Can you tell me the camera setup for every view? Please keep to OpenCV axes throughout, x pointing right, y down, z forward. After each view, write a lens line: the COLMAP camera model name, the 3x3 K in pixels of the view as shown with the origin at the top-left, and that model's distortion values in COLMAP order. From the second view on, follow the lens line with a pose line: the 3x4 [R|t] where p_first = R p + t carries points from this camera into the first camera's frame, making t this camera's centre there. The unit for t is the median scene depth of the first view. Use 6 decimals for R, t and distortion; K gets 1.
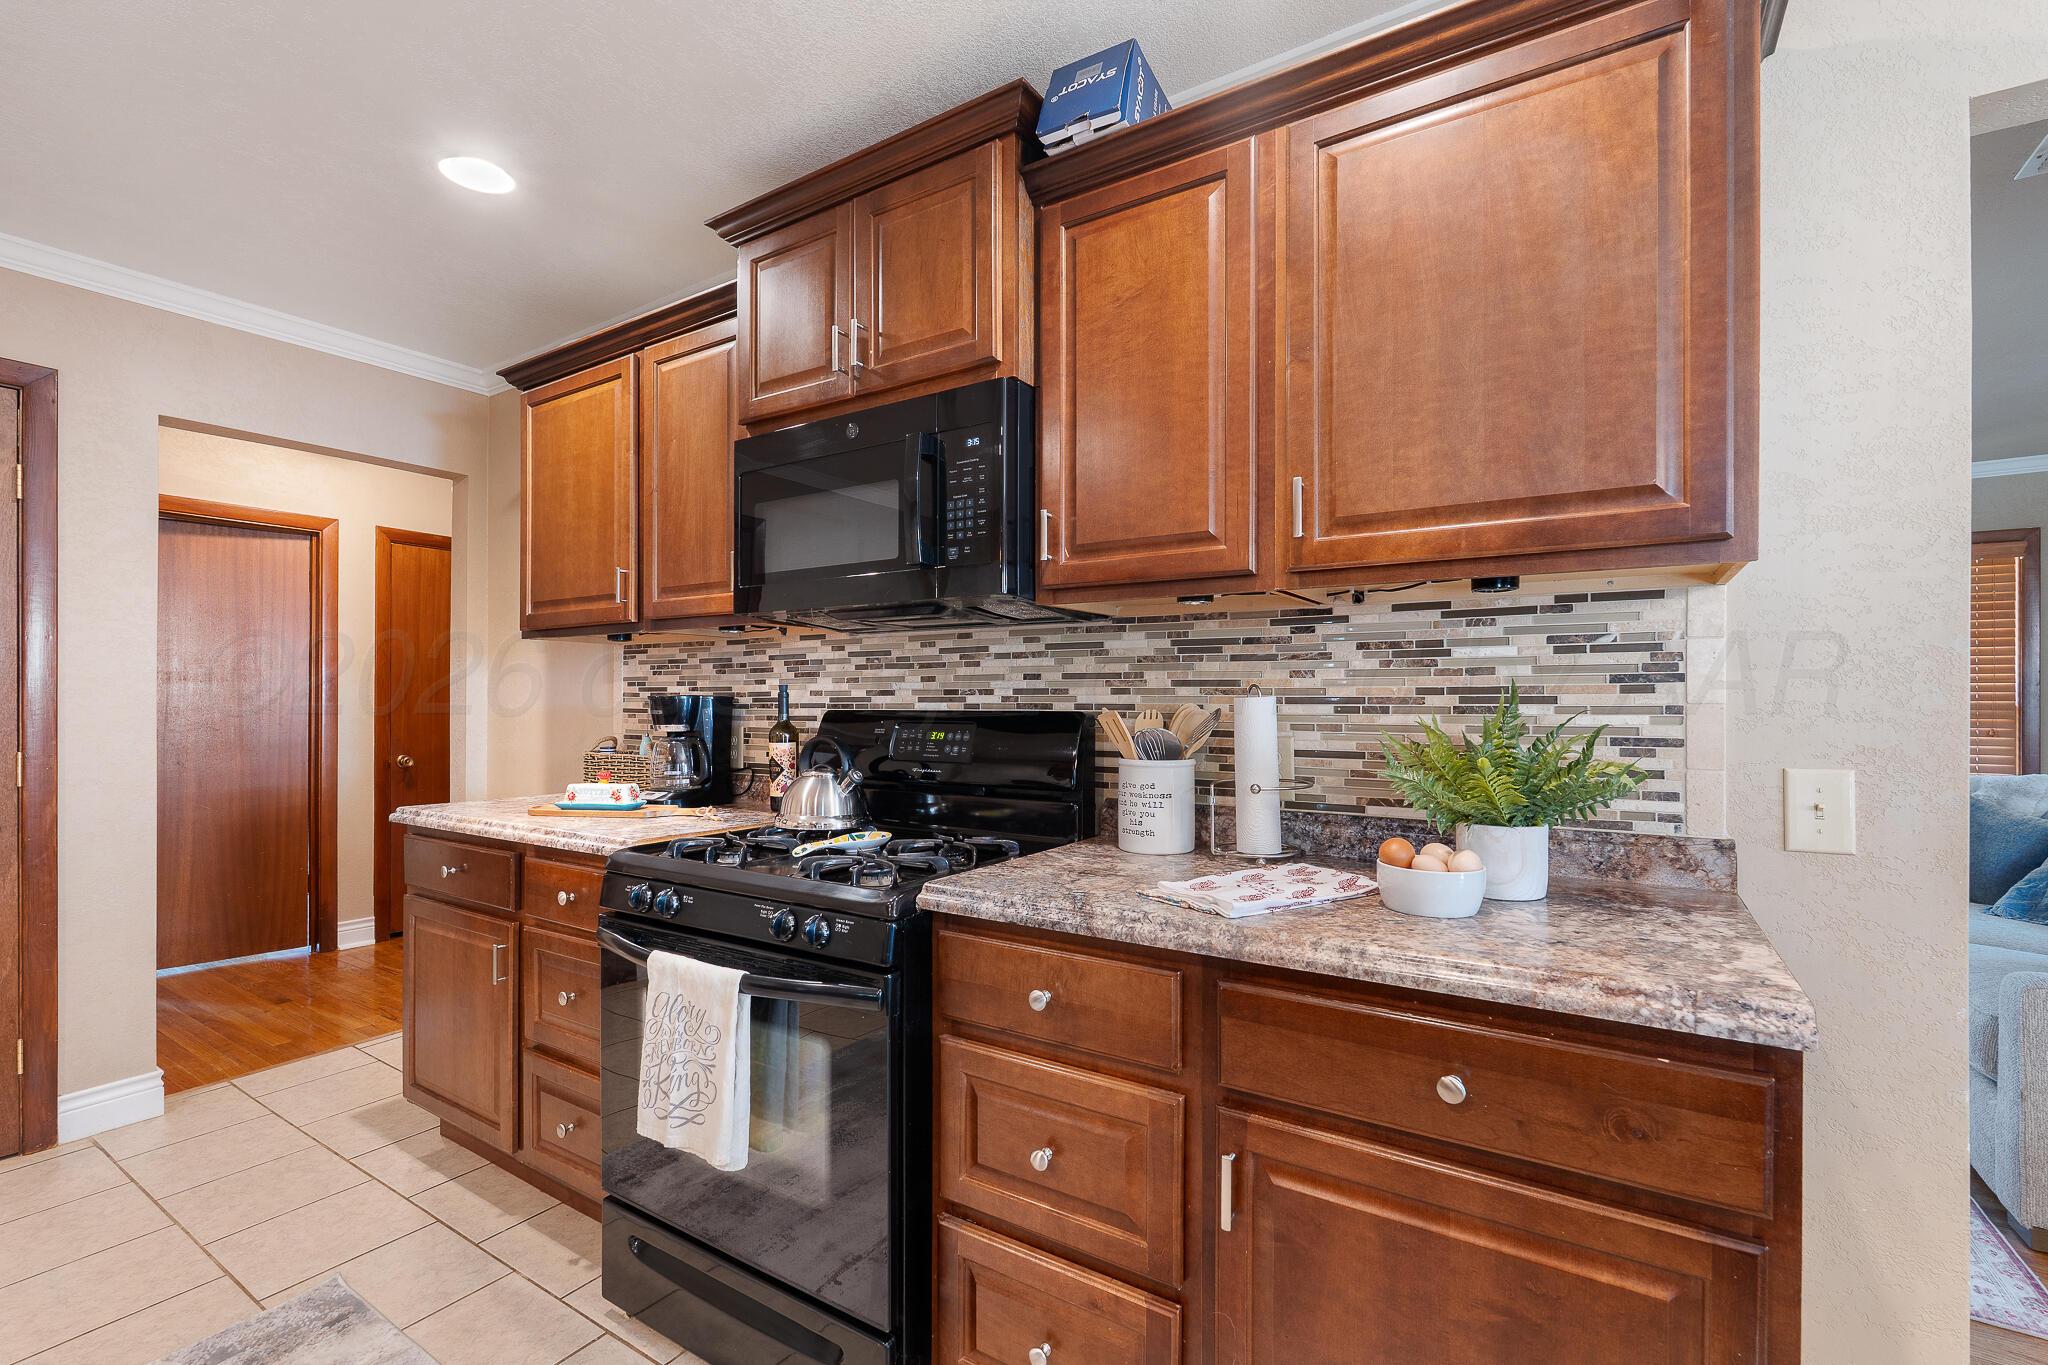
lens RADIAL K [[901.3, 0, 1034.9], [0, 901.3, 700.7], [0, 0, 1]] dist [-0.007297, 0.000749]
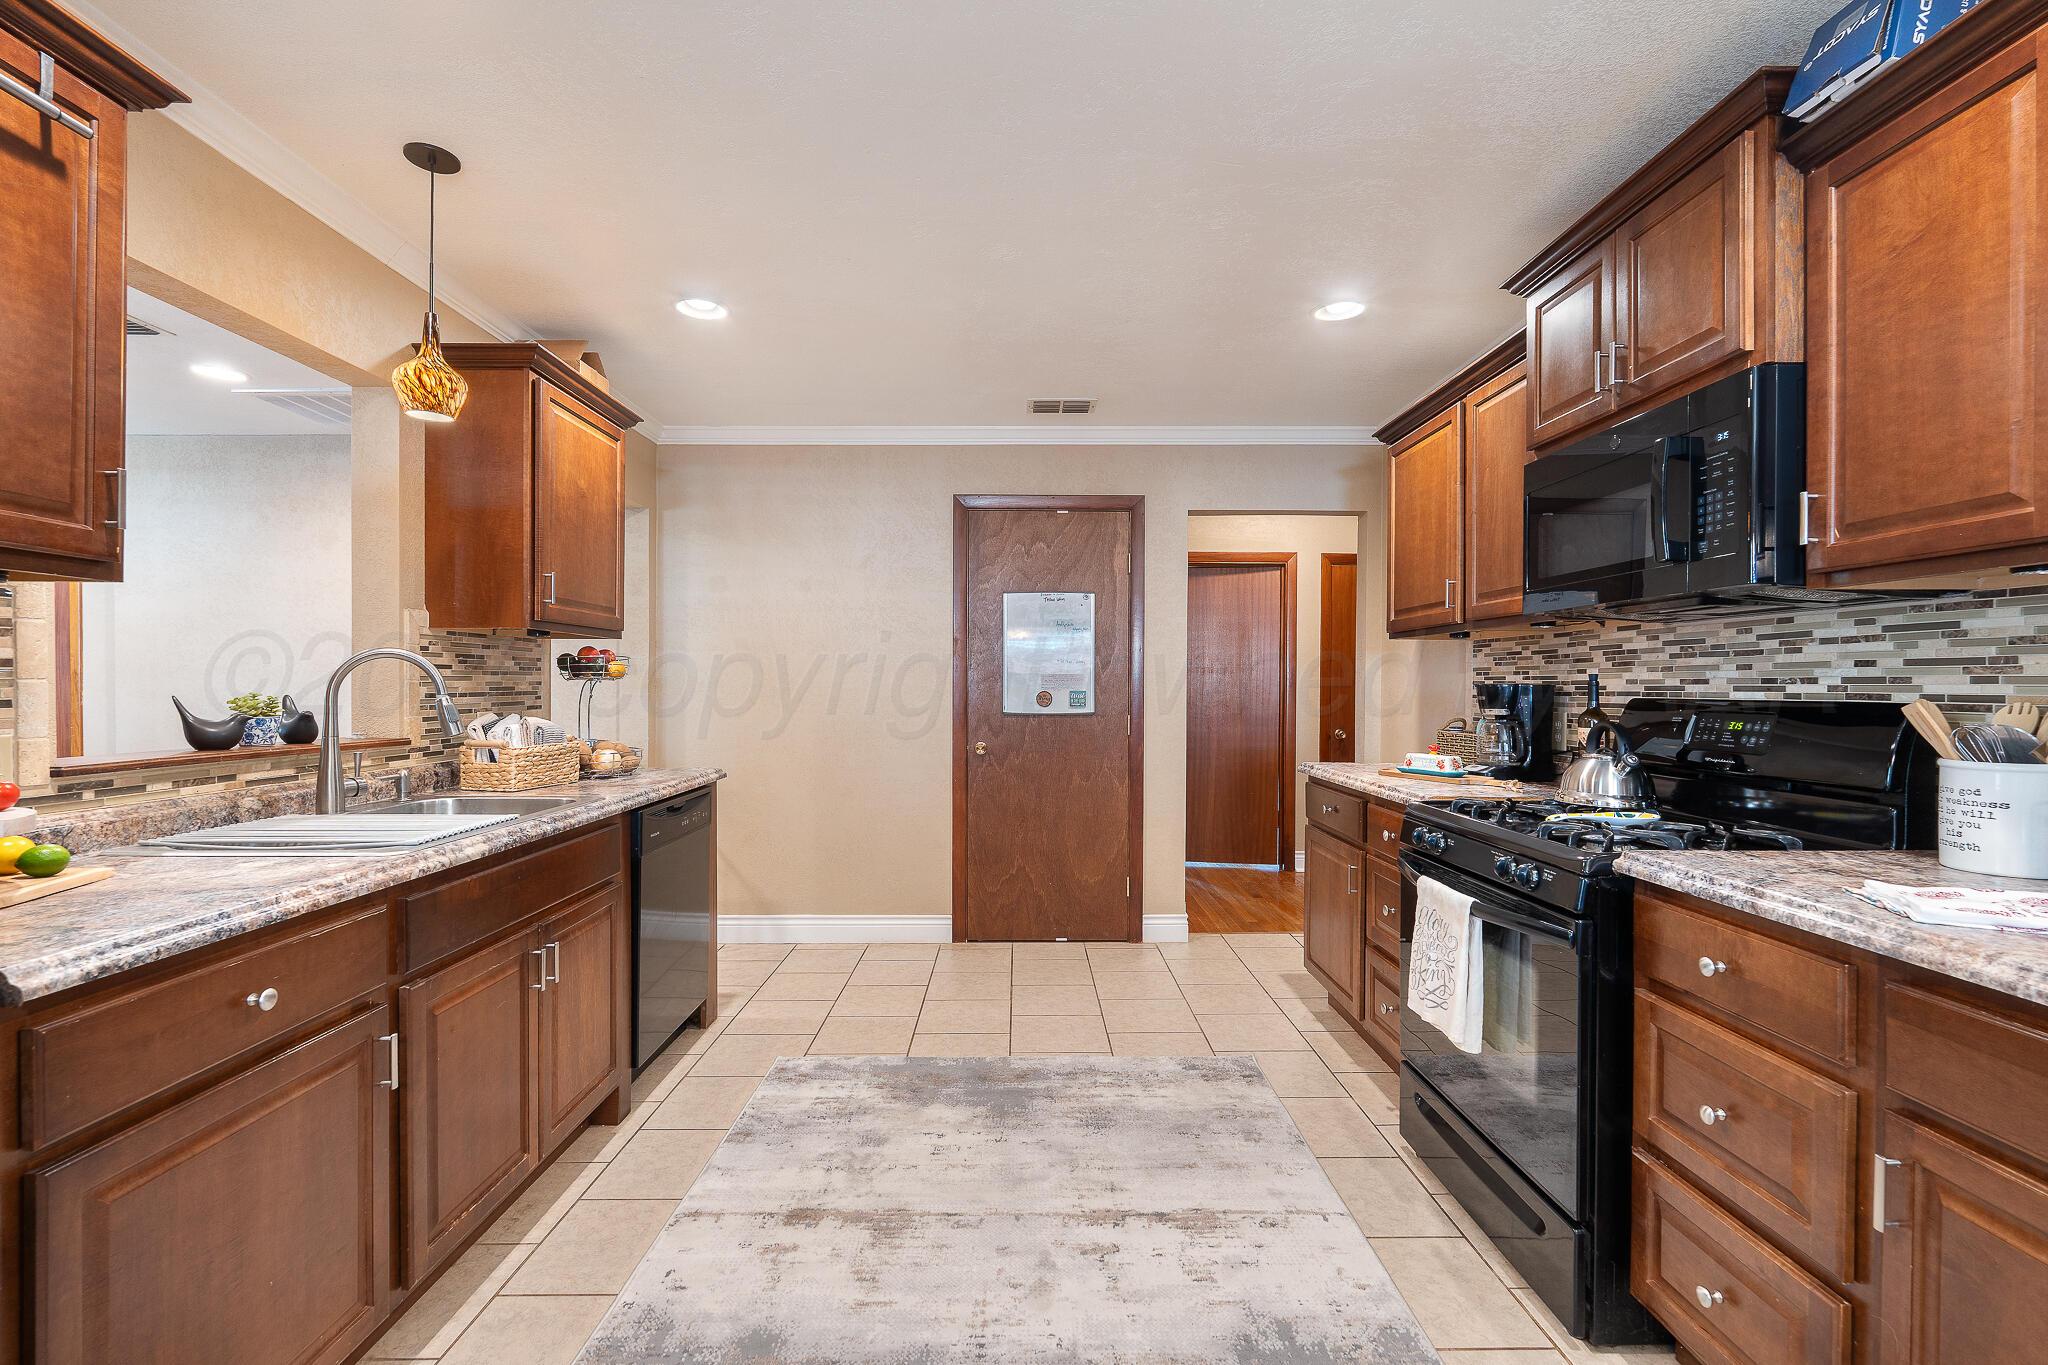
lens RADIAL K [[901.3, 0, 1027.9], [0, 901.3, 685.0], [0, 0, 1]] dist [-0.007297, 0.000749]
pose [[0.550043, 0.001820, -0.835134, 0.280632], [-0.003496, 0.999994, -0.000124, -0.002496], [0.835129, 0.002988, 0.550046, -0.172404]]
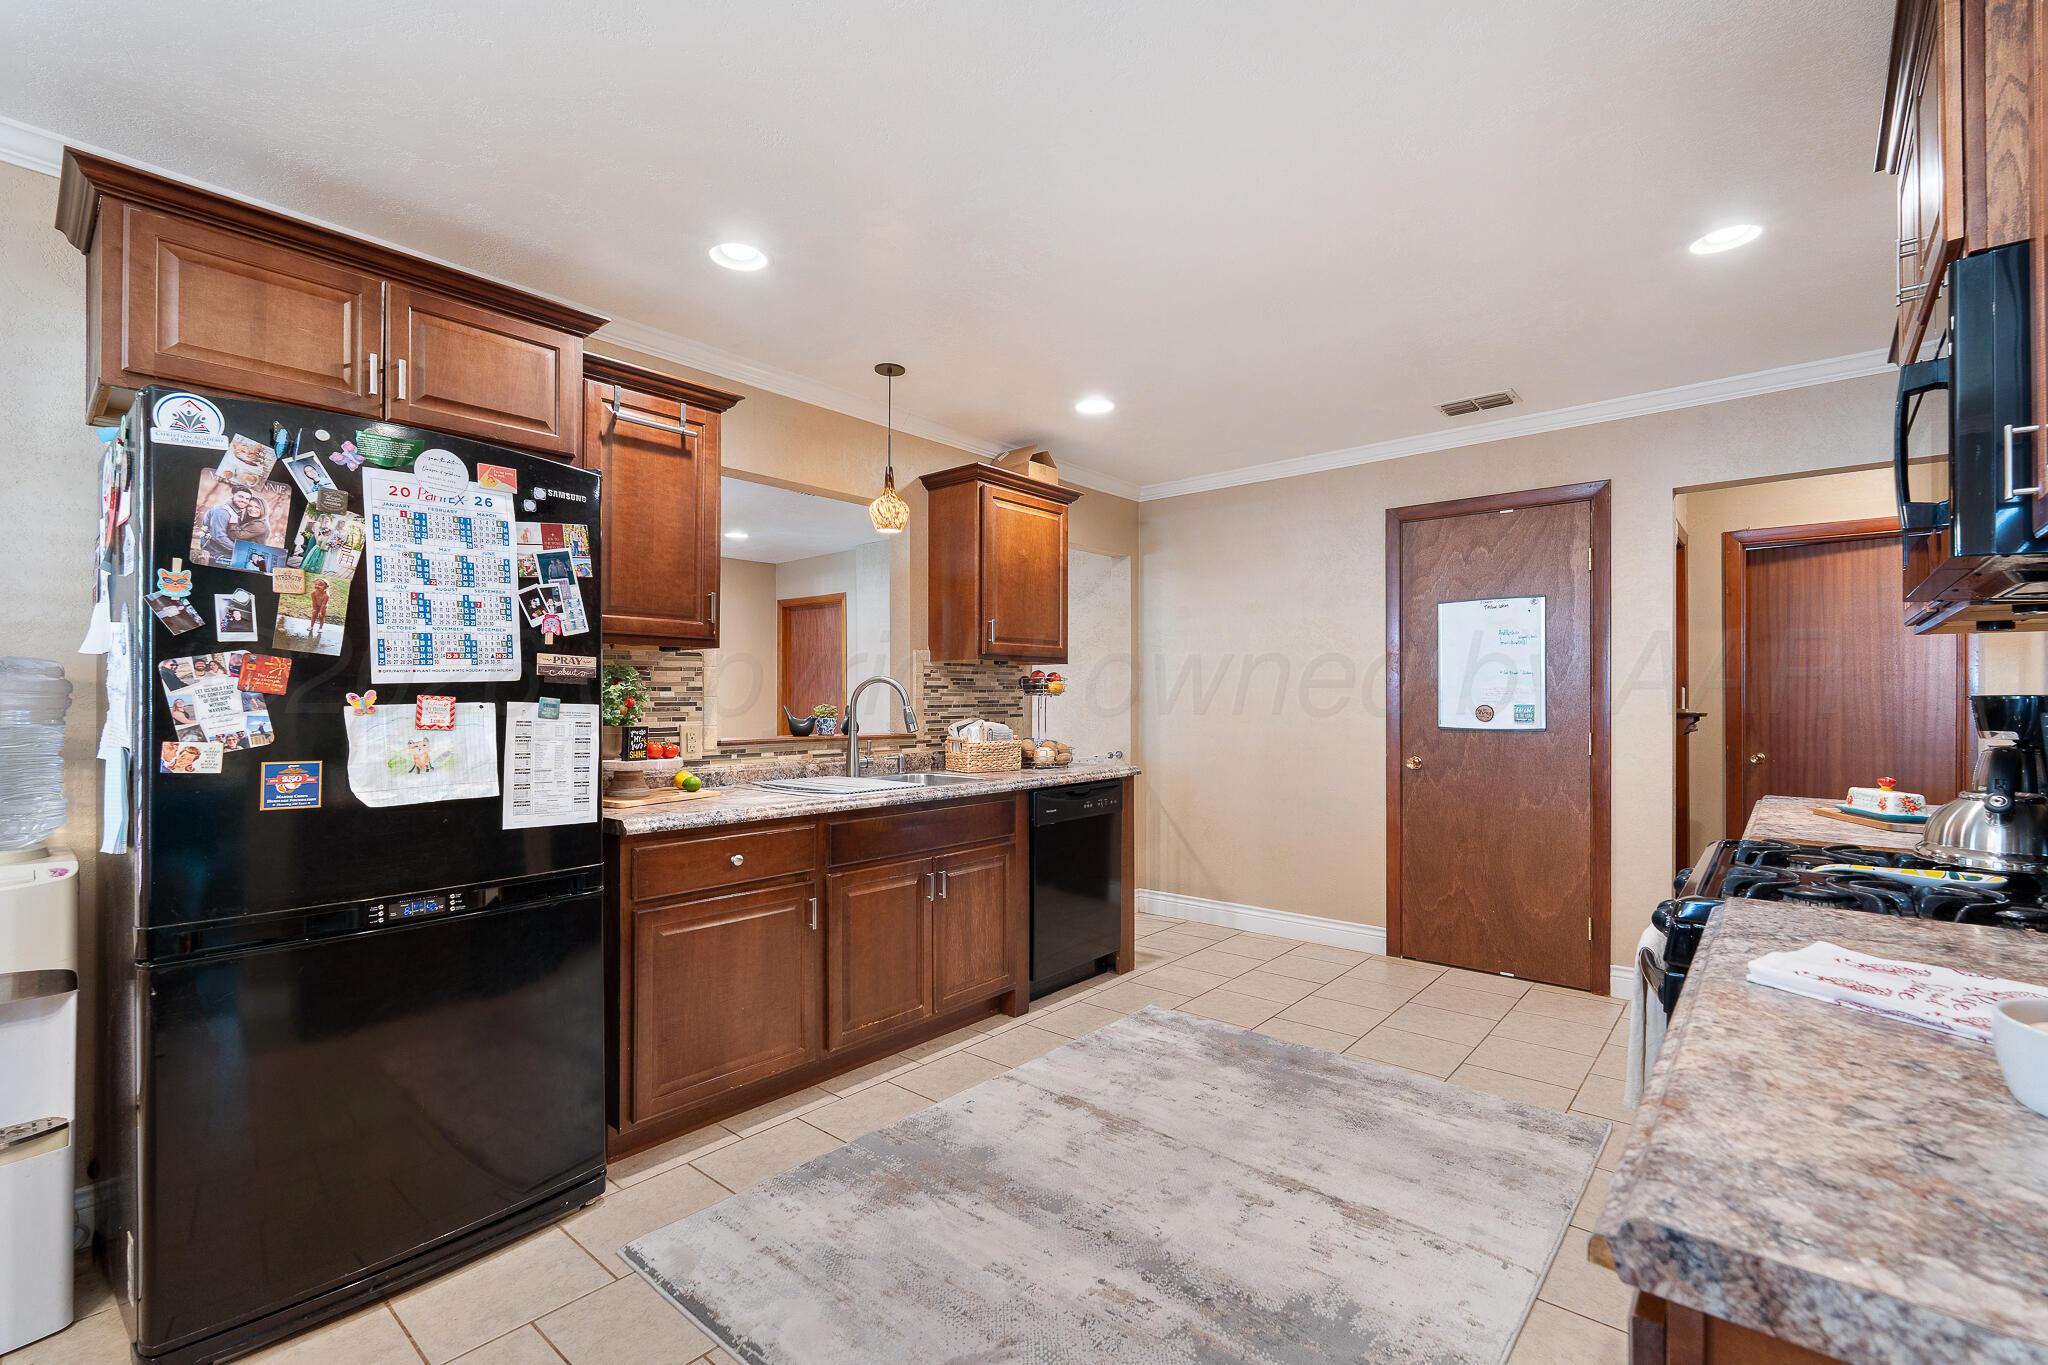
lens RADIAL K [[901.3, 0, 1023.6], [0, 901.3, 687.4], [0, 0, 1]] dist [-0.007297, 0.000749]
pose [[-0.139406, -0.010768, -0.990177, 0.622051], [-0.001041, 0.999942, -0.010727, -0.004374], [0.990235, -0.000465, -0.139409, 0.272058]]
